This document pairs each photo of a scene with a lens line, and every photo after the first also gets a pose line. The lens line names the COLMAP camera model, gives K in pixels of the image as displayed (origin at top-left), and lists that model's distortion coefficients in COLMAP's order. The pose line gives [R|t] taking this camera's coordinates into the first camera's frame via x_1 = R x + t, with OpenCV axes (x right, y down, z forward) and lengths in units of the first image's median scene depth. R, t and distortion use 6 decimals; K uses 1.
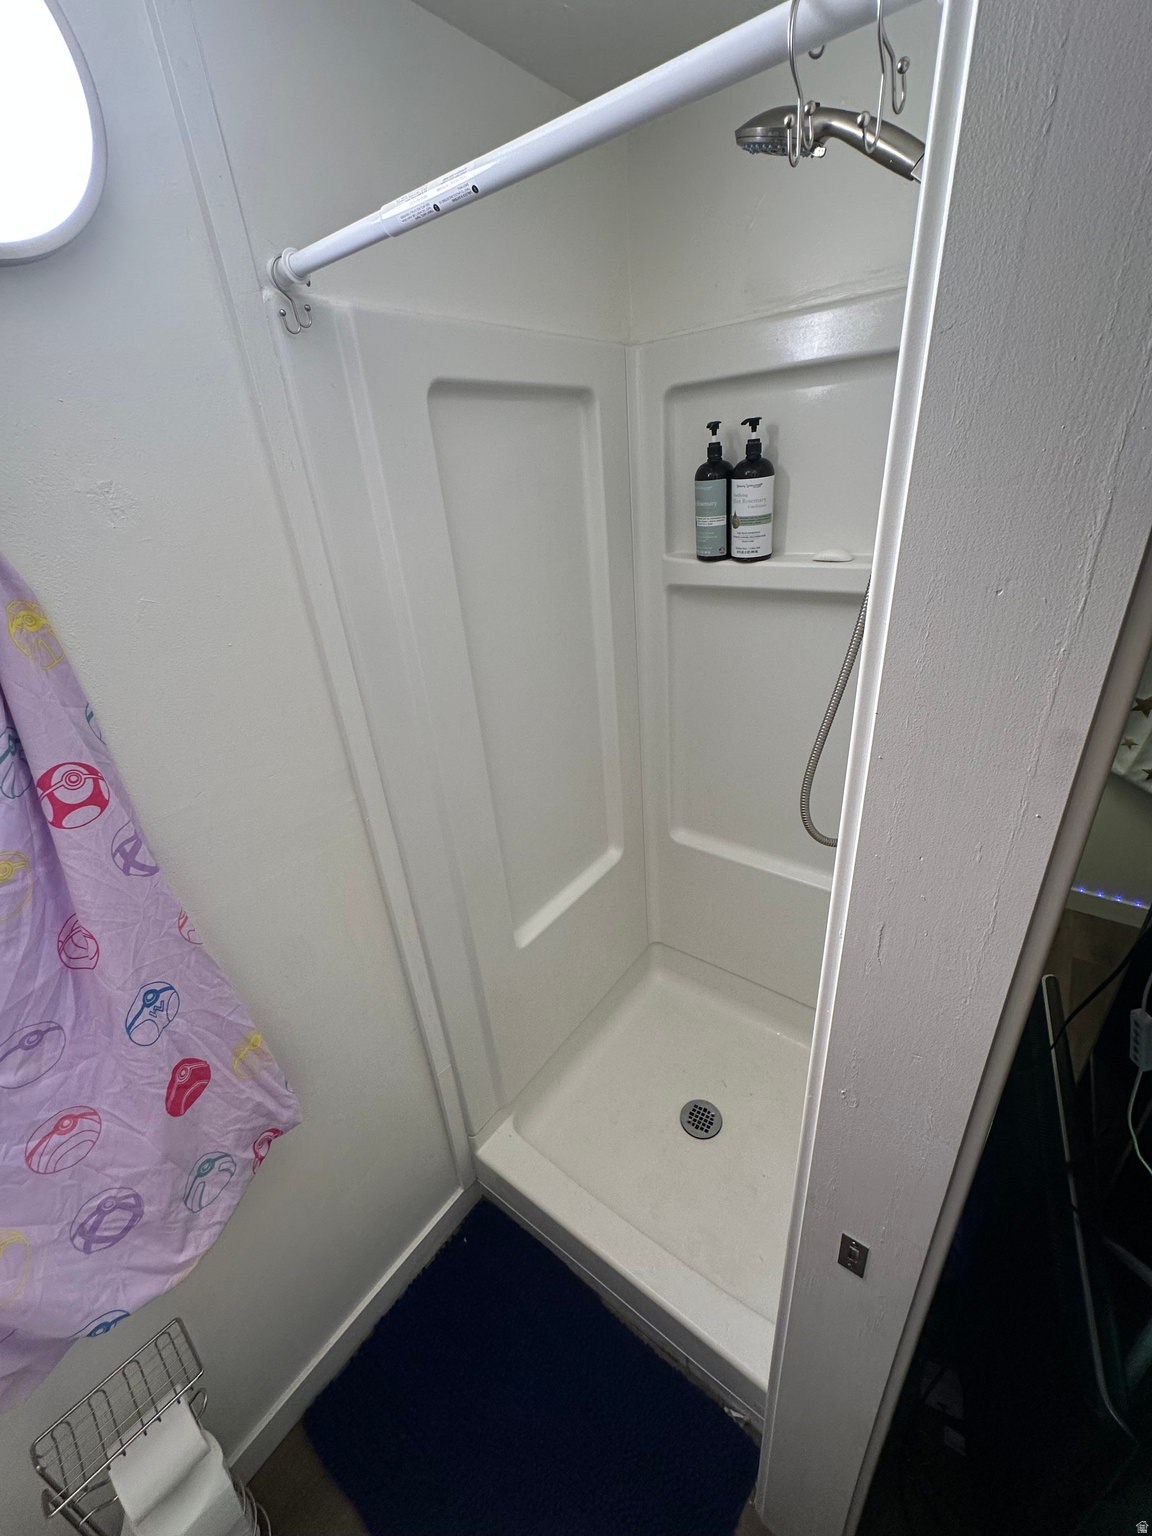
lens RADIAL K [[603.5, 0, 582.0], [0, 603.5, 755.8], [0, 0, 1]] dist [-0.020554, 0.001608]
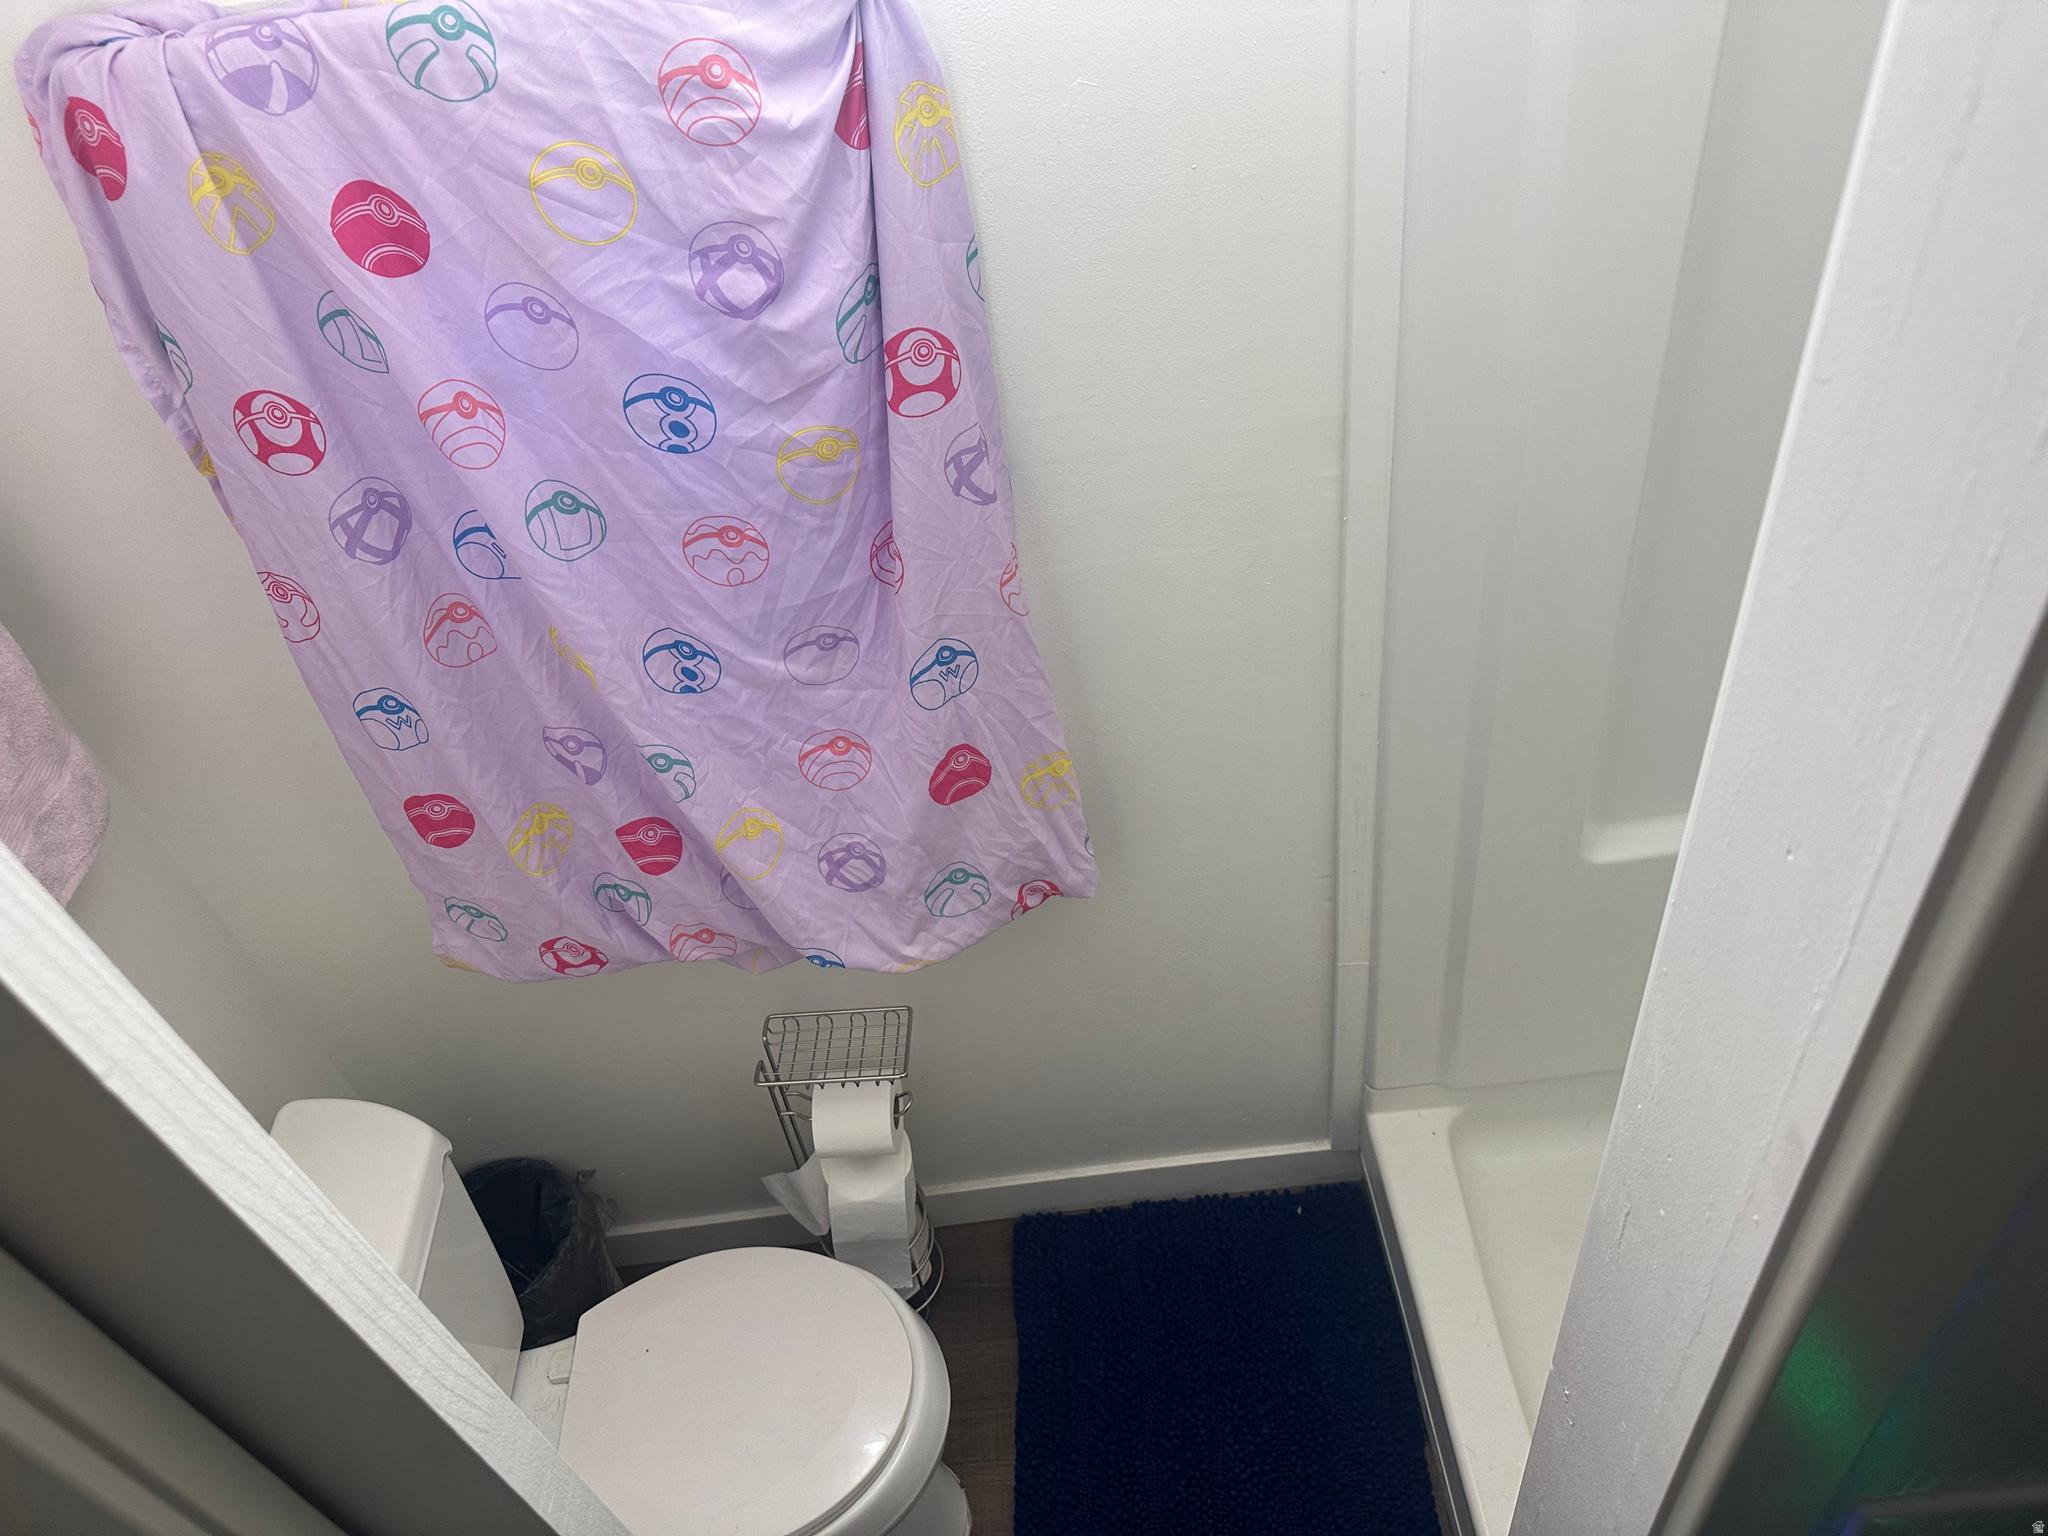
lens RADIAL K [[1429.7, 0, 1017.7], [0, 1429.7, 770.8], [0, 0, 1]] dist [0.041295, -0.058316]
pose [[0.633008, 0.513338, -0.579470, 0.466263], [-0.234967, 0.840618, 0.488008, -0.383302], [0.737626, -0.172757, 0.652735, -0.143945]]
